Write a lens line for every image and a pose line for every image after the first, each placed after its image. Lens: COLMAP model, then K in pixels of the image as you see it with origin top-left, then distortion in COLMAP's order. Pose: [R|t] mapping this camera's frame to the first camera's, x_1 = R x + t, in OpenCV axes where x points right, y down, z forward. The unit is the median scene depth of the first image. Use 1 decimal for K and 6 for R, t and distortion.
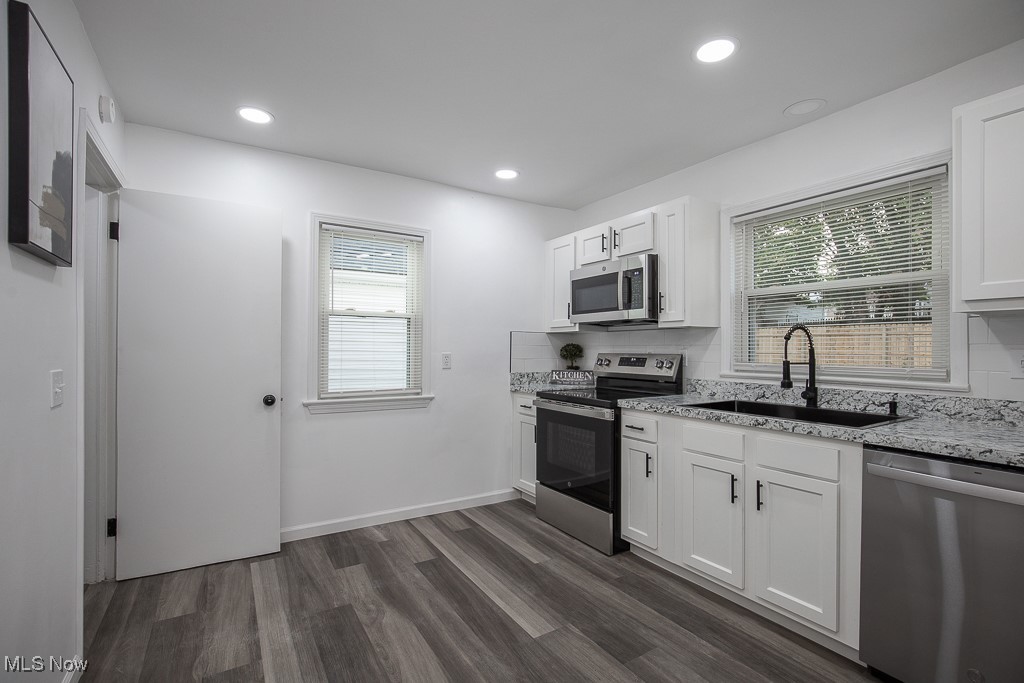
lens RADIAL K [[472.0, 0, 519.7], [0, 472.0, 340.9], [0, 0, 1]] dist [-0.014847, 0.000040]
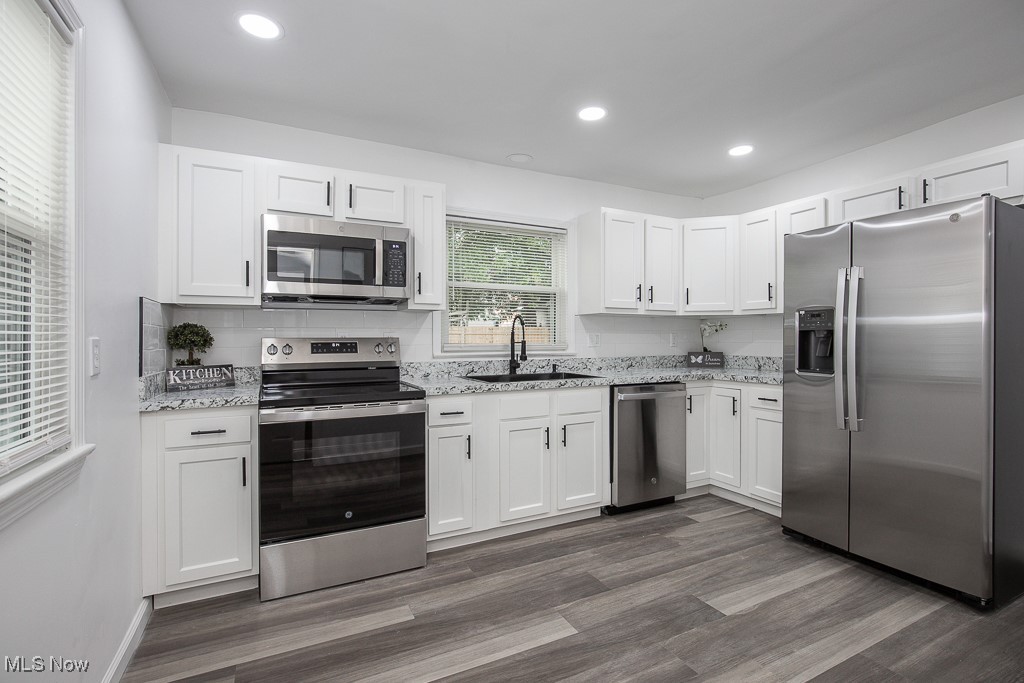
lens RADIAL K [[472.0, 0, 519.7], [0, 472.0, 340.9], [0, 0, 1]] dist [-0.014847, 0.000040]
pose [[0.092869, -0.008793, 0.995639, -0.679579], [-0.011259, 0.999888, 0.009881, 0.026373], [-0.995615, -0.012128, 0.092760, 0.765204]]
